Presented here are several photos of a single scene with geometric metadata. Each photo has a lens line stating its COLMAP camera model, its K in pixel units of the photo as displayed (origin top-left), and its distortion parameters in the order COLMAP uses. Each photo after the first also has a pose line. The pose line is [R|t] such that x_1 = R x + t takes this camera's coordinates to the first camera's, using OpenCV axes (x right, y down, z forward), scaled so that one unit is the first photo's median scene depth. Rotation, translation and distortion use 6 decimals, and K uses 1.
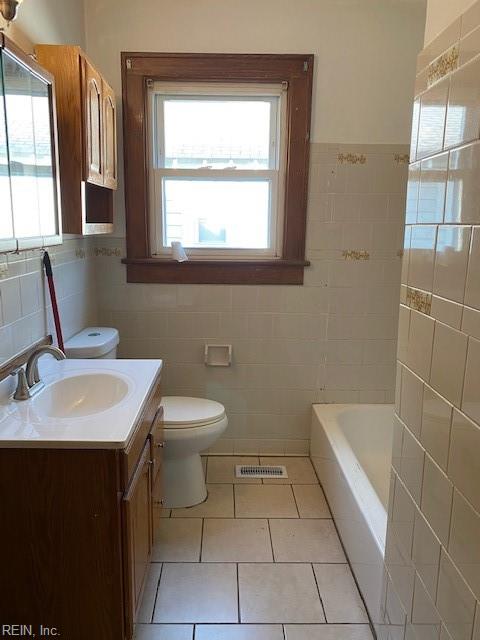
lens RADIAL K [[479.6, 0, 240.0], [0, 479.6, 320.0], [0, 0, 1]] dist [0.048204, -0.063722]
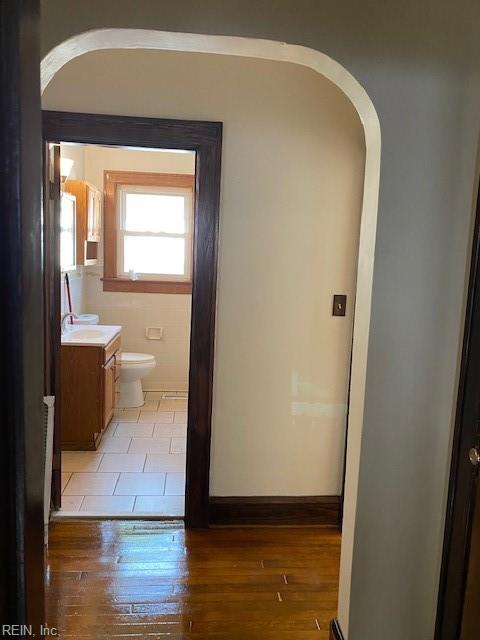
lens RADIAL K [[479.6, 0, 240.0], [0, 479.6, 320.0], [0, 0, 1]] dist [0.048204, -0.063722]
pose [[0.997411, 0.015533, 0.070217, 0.163820], [-0.011242, 0.998069, -0.061091, 0.144676], [-0.071030, 0.060143, 0.995659, -0.893021]]
